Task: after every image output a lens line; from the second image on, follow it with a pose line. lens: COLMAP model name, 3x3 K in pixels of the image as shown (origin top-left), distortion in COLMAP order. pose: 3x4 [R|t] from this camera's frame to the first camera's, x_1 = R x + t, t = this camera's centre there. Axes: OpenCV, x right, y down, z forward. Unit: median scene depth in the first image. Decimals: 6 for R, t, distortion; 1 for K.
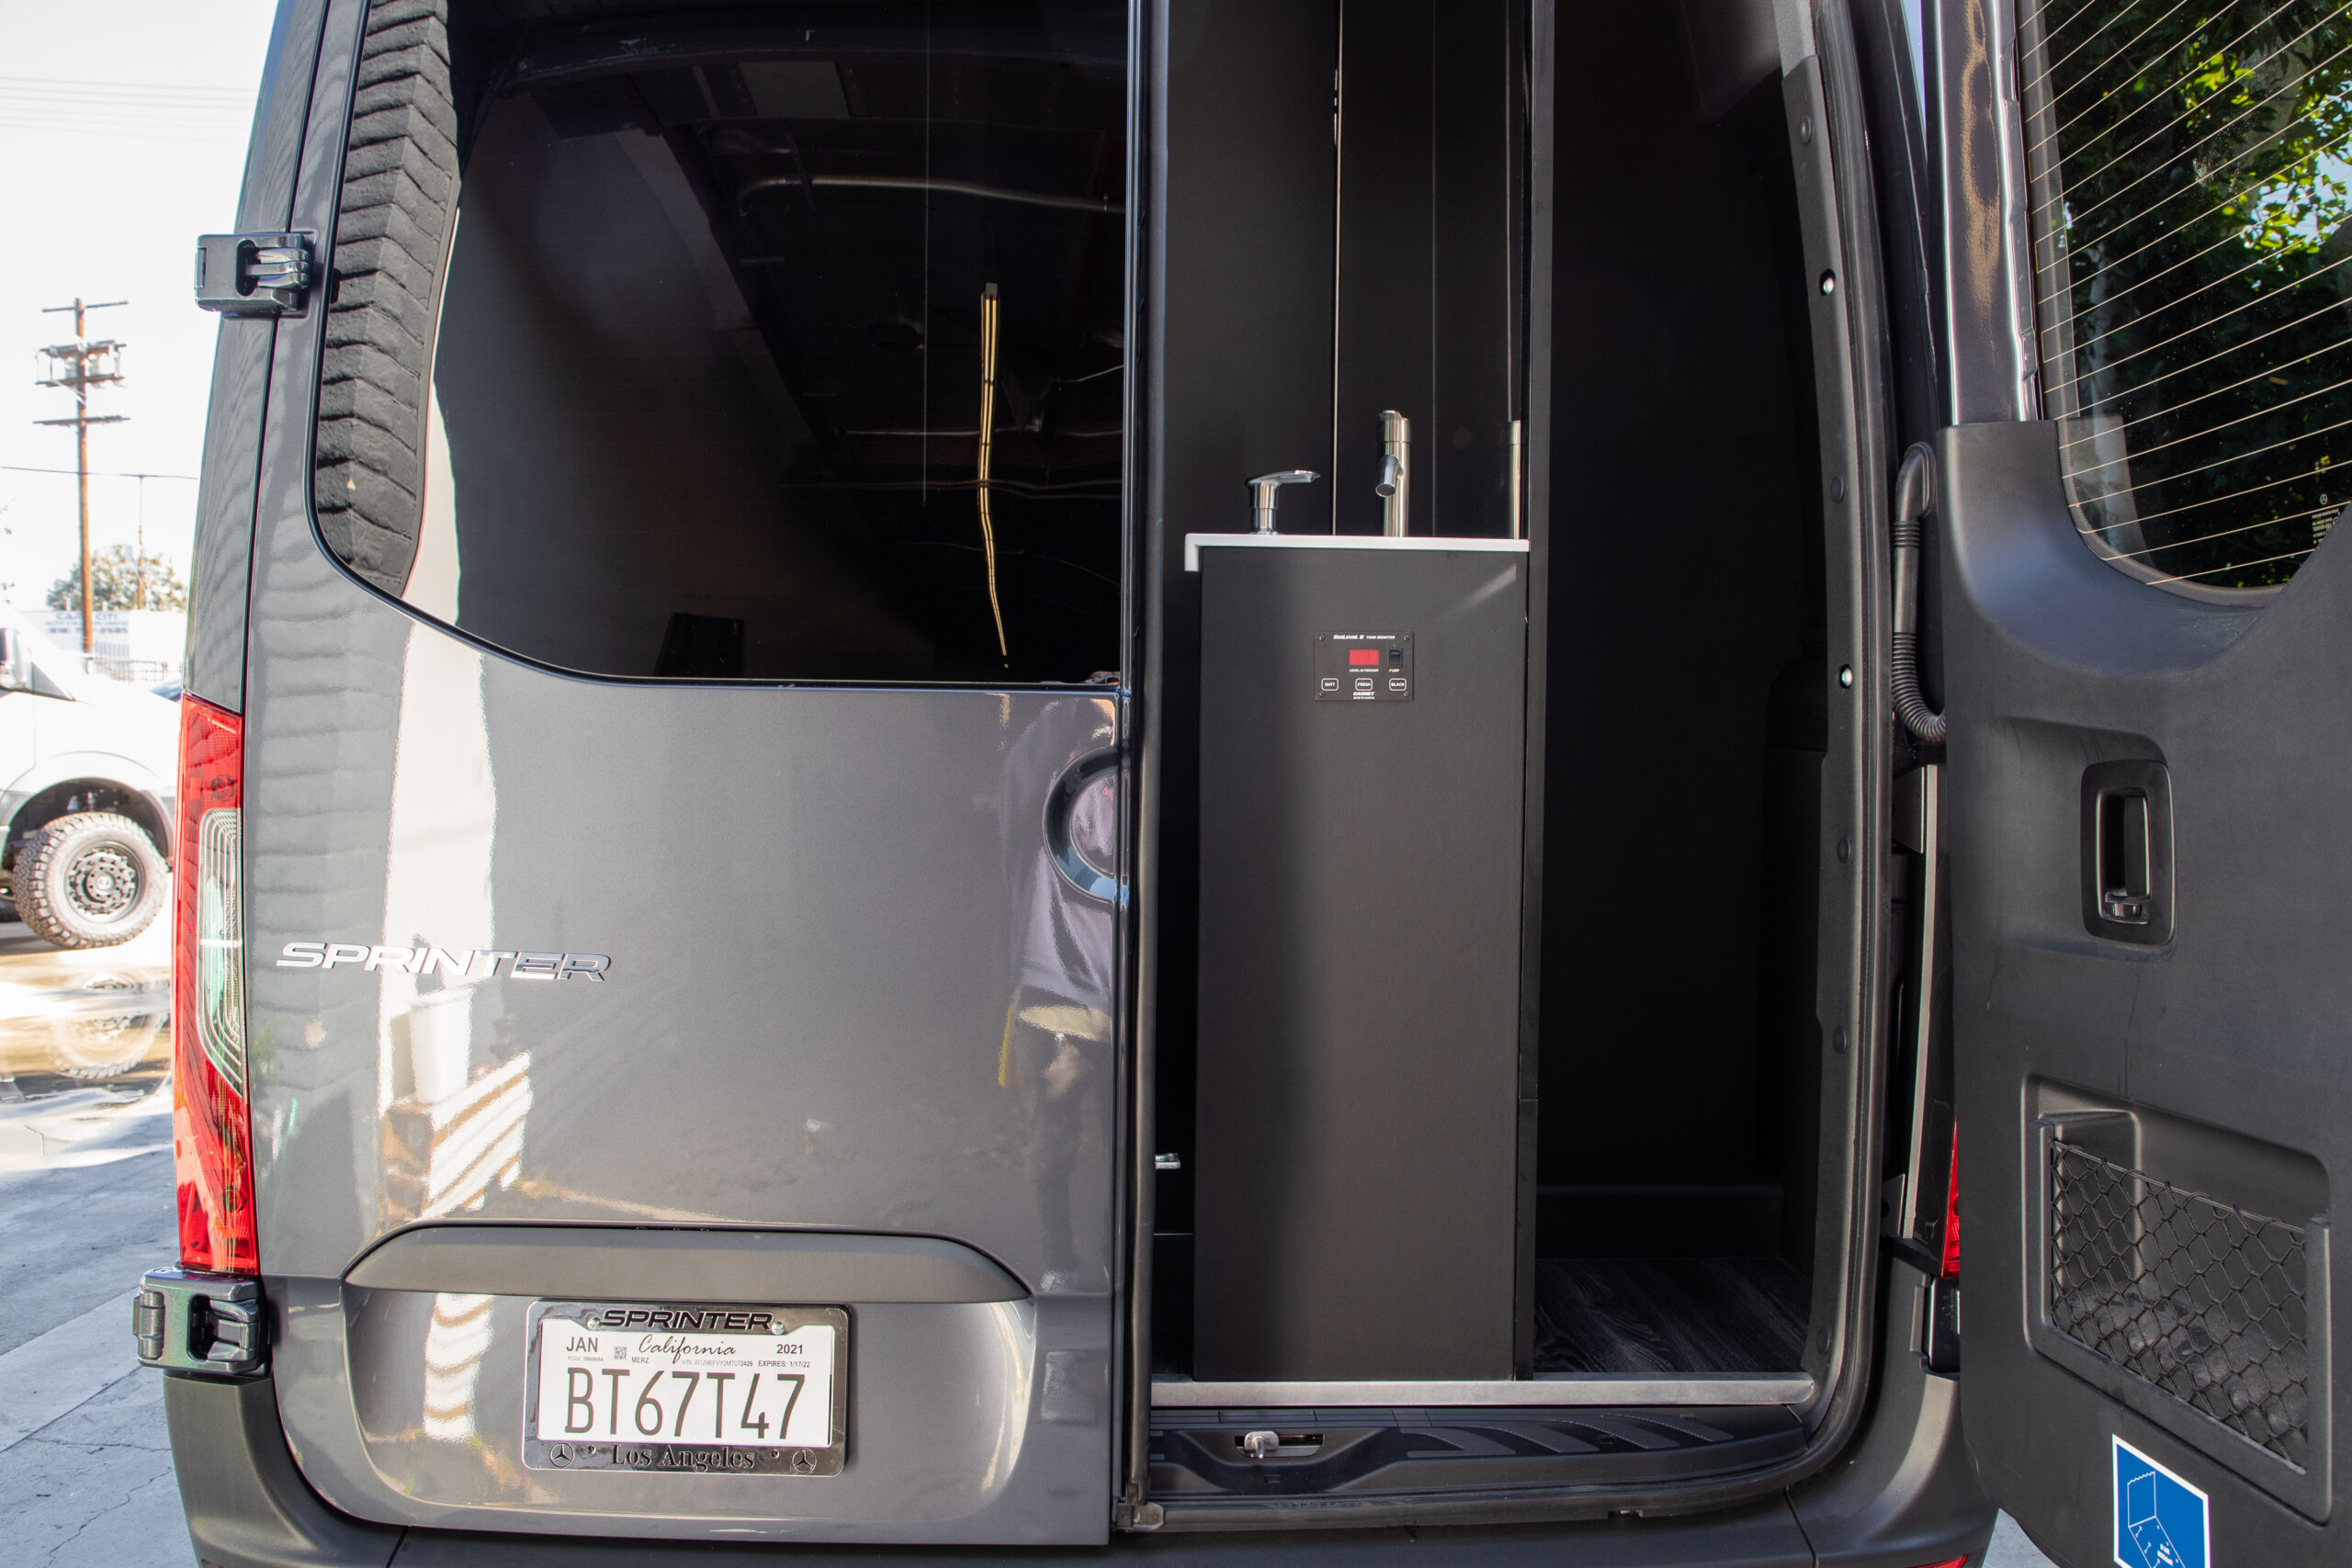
lens RADIAL K [[1911.3, 0, 1173.9], [0, 1911.3, 783.4], [0, 0, 1]] dist [-0.036823, 0.004801]
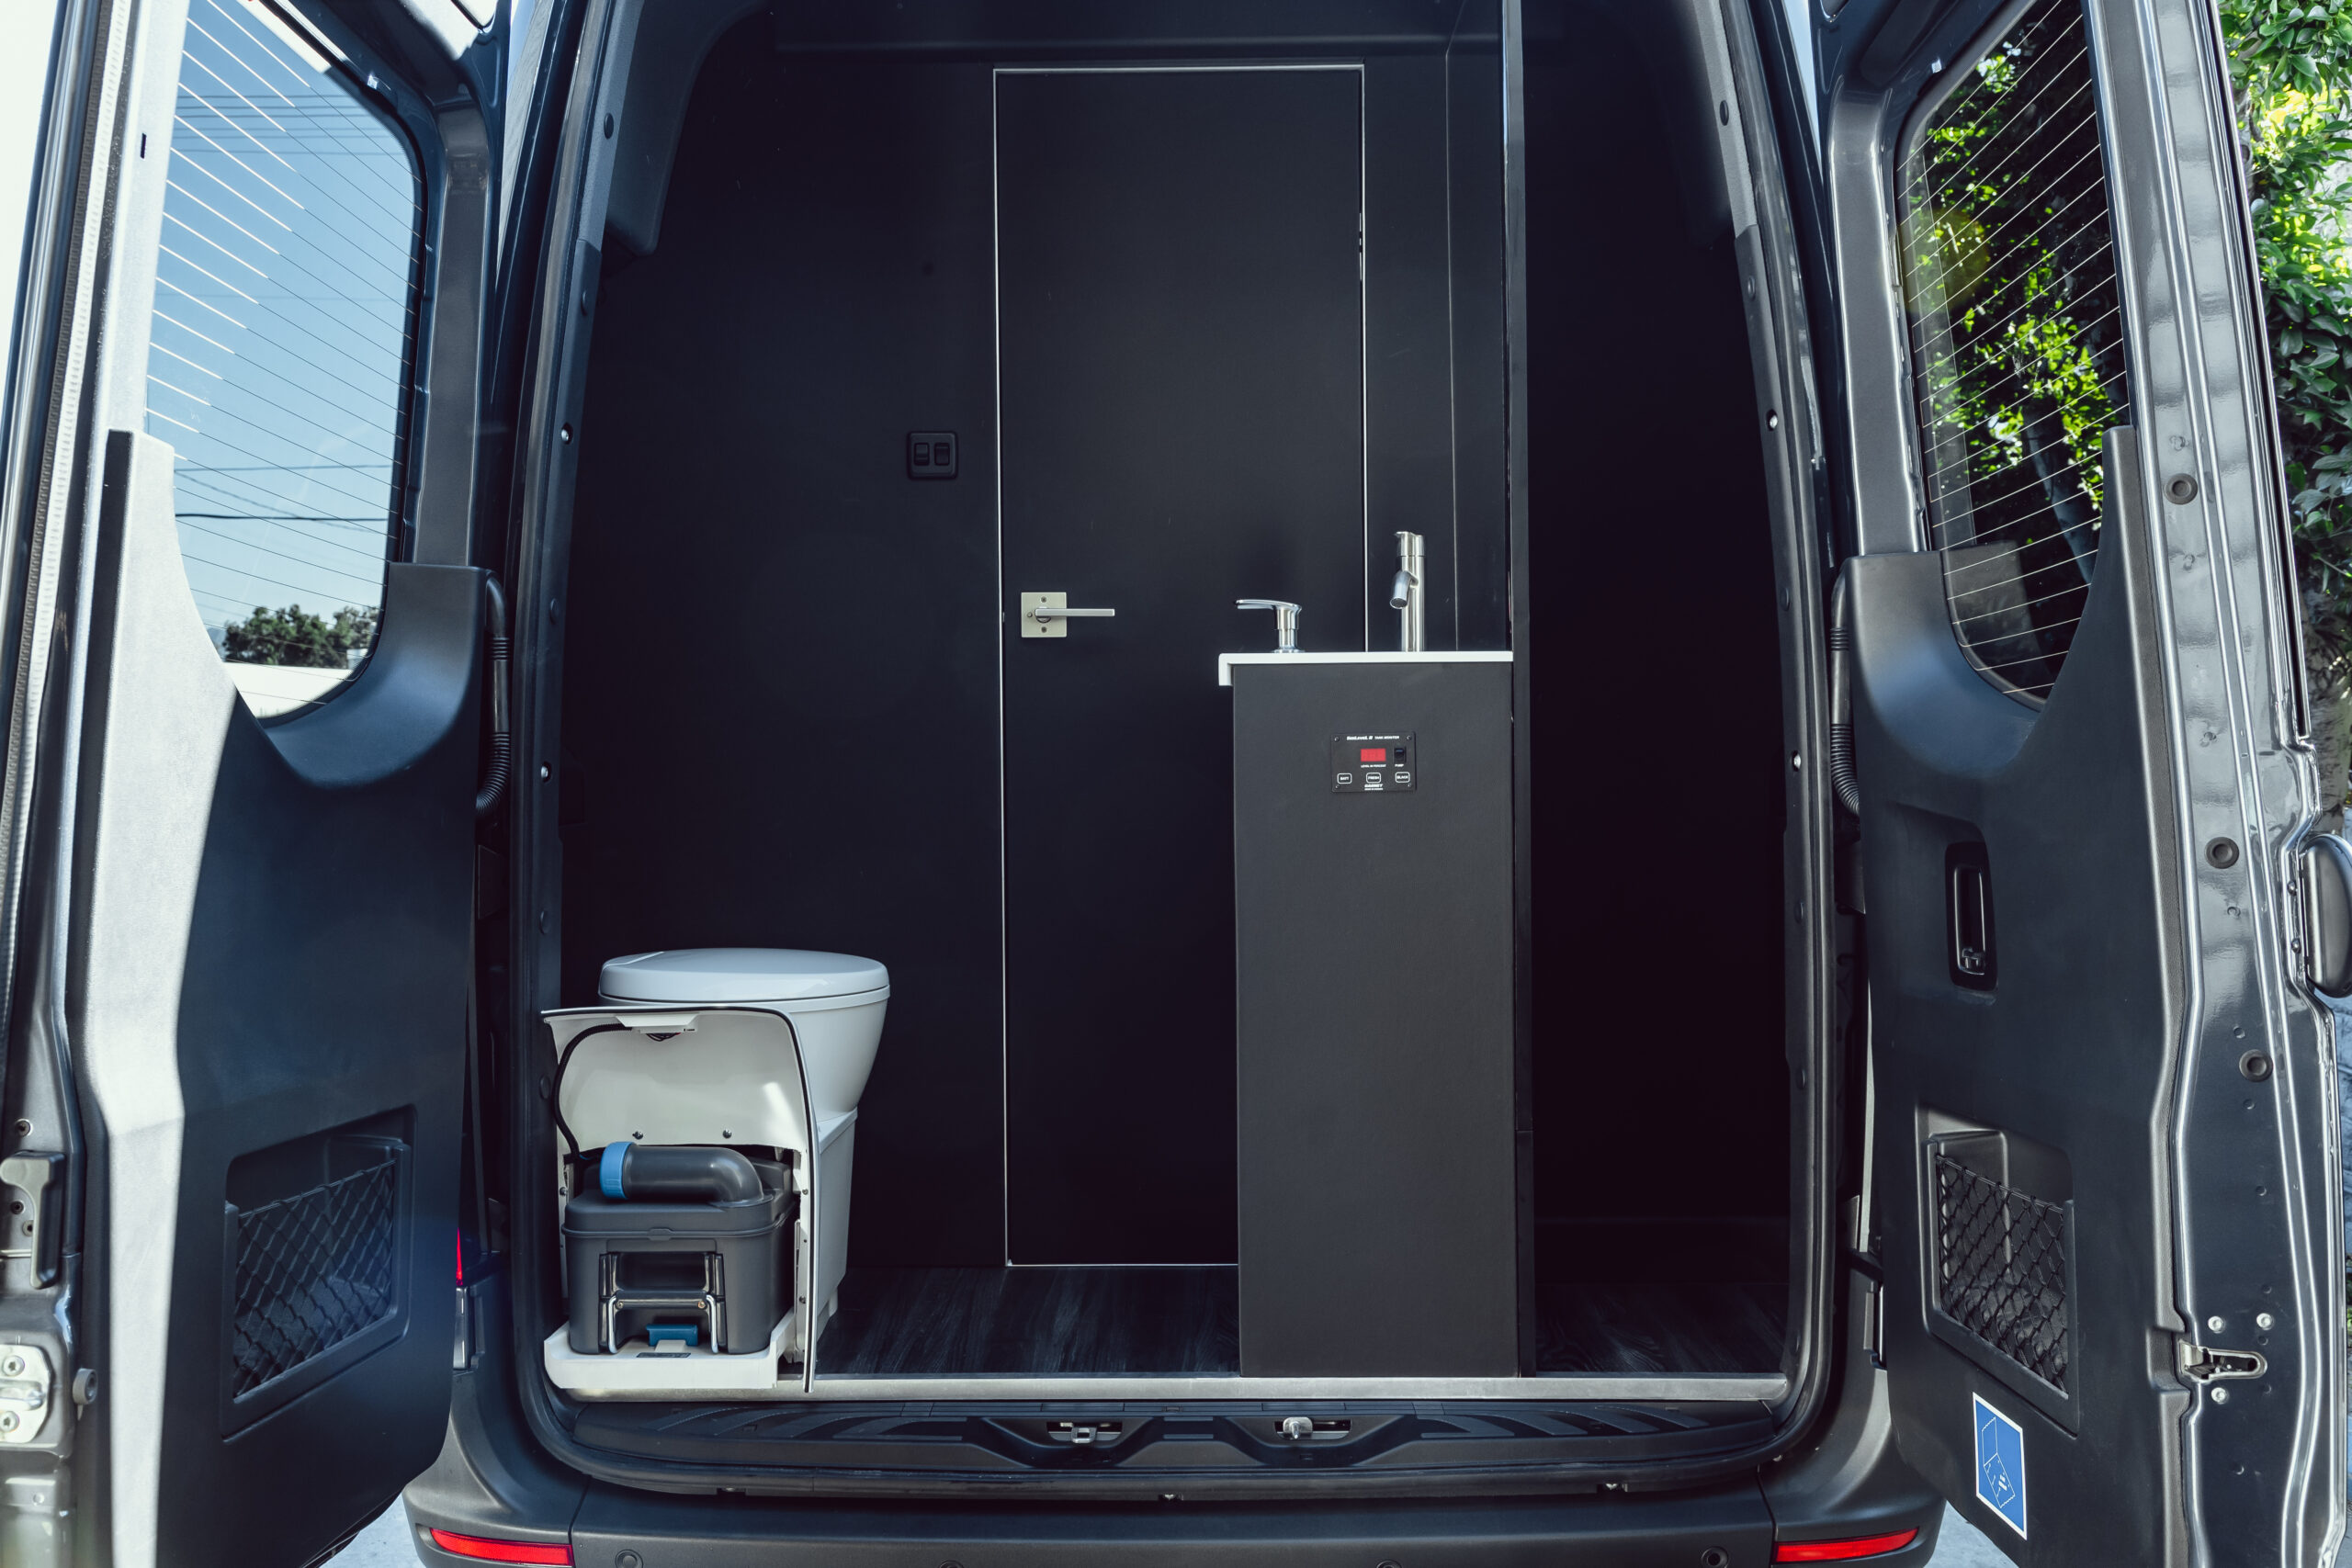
lens RADIAL K [[1946.0, 0, 1165.7], [0, 1946.0, 786.9], [0, 0, 1]] dist [-0.003317, 0.048572]
pose [[0.998777, -0.018830, -0.045714, 0.026231], [0.017567, 0.999458, -0.027856, -0.015088], [0.046214, 0.027019, 0.998566, -0.203151]]
